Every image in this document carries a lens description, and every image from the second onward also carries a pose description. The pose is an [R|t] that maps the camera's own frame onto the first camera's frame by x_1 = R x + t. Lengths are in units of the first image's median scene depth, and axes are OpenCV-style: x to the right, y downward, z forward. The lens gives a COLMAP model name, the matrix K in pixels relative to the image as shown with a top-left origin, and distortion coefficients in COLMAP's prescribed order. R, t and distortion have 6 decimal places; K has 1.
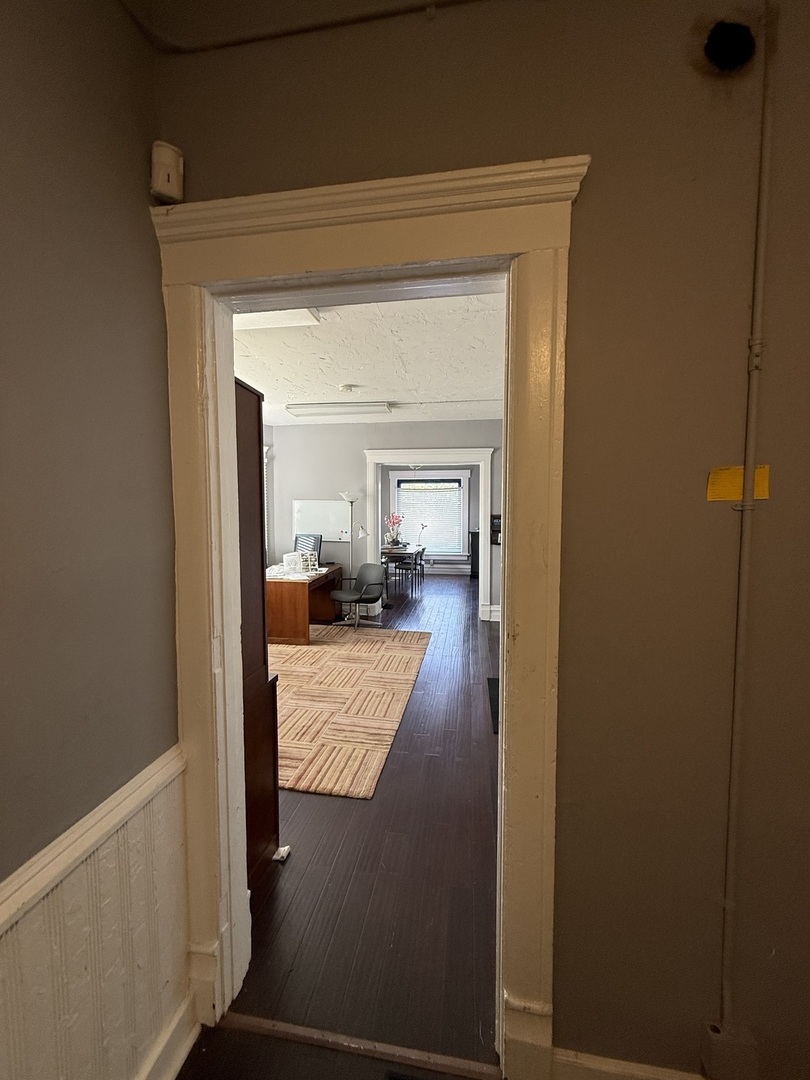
lens RADIAL K [[434.3, 0, 404.2], [0, 434.3, 539.0], [0, 0, 1]] dist [0.002038, -0.000326]
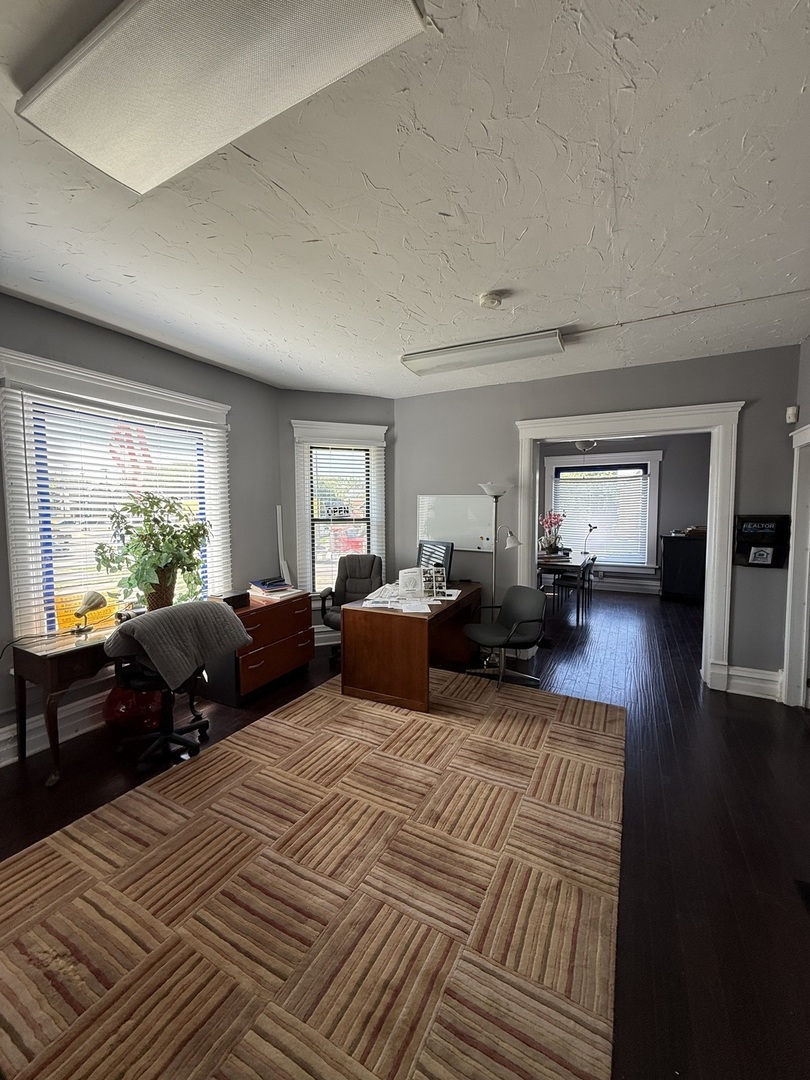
lens RADIAL K [[434.3, 0, 404.2], [0, 434.3, 536.4], [0, 0, 1]] dist [0.002038, -0.000326]
pose [[0.947660, 0.017329, -0.318810, -0.040994], [-0.015701, 0.999847, 0.007675, -0.026263], [0.318895, -0.002267, 0.947787, 0.317091]]
